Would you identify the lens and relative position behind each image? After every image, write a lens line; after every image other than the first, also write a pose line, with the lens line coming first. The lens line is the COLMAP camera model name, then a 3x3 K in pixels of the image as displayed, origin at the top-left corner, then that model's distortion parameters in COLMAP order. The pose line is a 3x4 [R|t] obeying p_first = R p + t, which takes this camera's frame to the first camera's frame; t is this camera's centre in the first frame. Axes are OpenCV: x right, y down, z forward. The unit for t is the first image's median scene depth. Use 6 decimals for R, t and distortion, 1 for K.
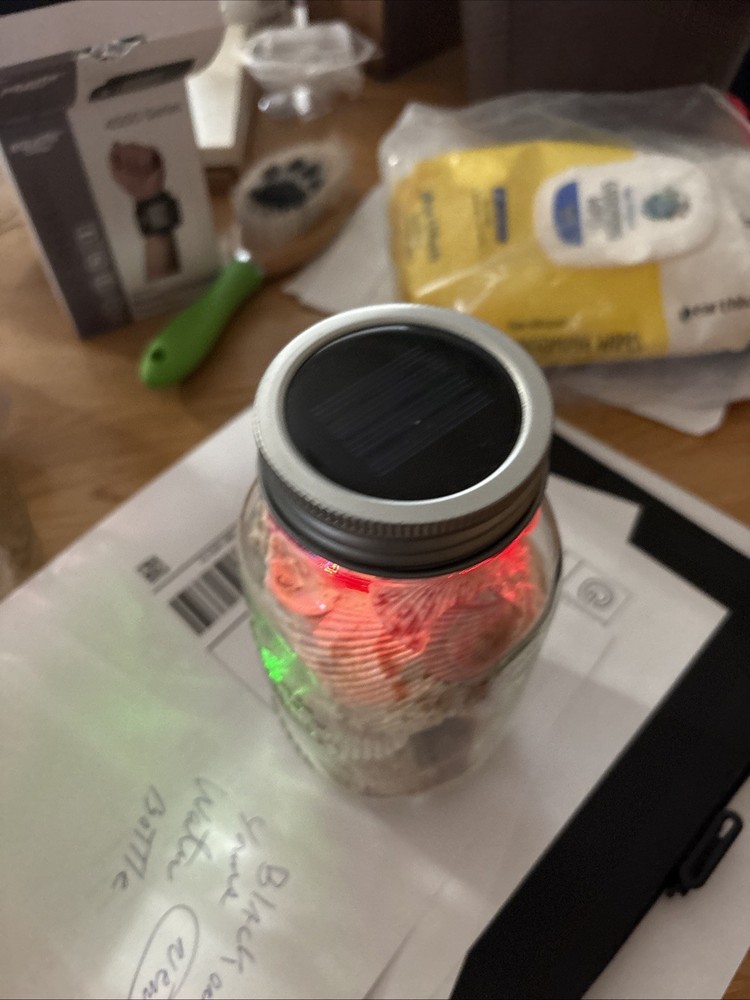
lens RADIAL K [[841.6, 0, 363.4], [0, 841.6, 518.1], [0, 0, 1]] dist [0.006137, -0.071798]
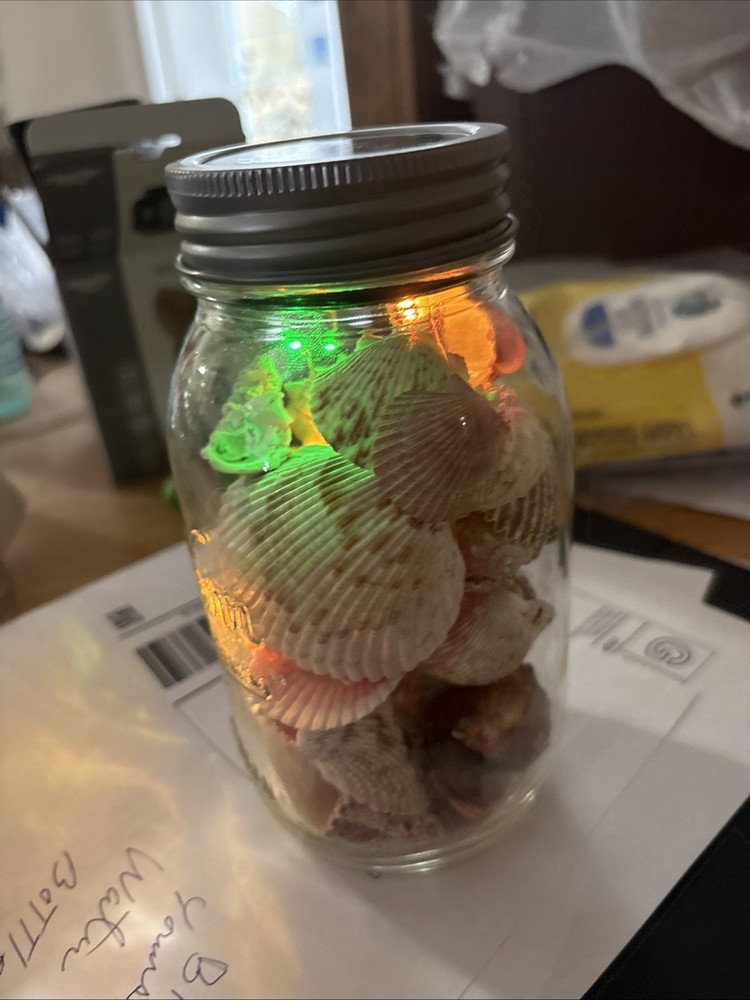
lens RADIAL K [[841.6, 0, 350.5], [0, 841.6, 503.6], [0, 0, 1]] dist [0.006137, -0.071798]
pose [[0.991035, -0.034591, -0.129046, 0.093408], [-0.027588, 0.892099, -0.450996, 0.339898], [0.130722, 0.450513, 0.883148, 0.221400]]
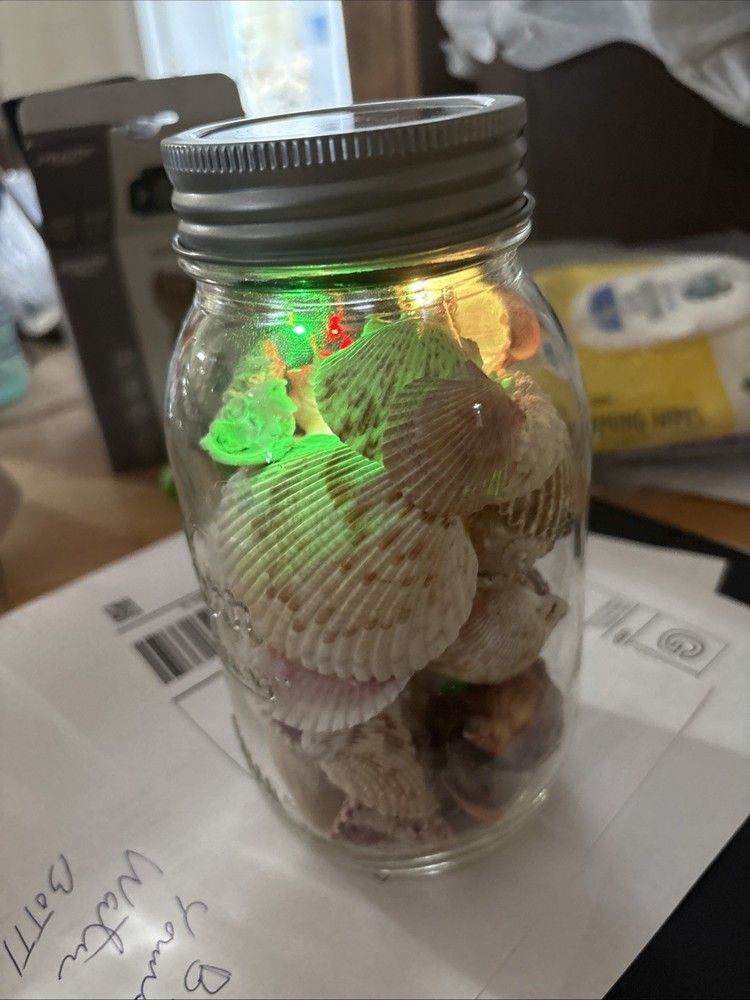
lens RADIAL K [[841.6, 0, 357.9], [0, 841.6, 499.7], [0, 0, 1]] dist [0.006137, -0.071798]
pose [[0.992119, -0.034312, -0.120511, 0.085963], [-0.022198, 0.898435, -0.438544, 0.324495], [0.123319, 0.437763, 0.890593, 0.239968]]
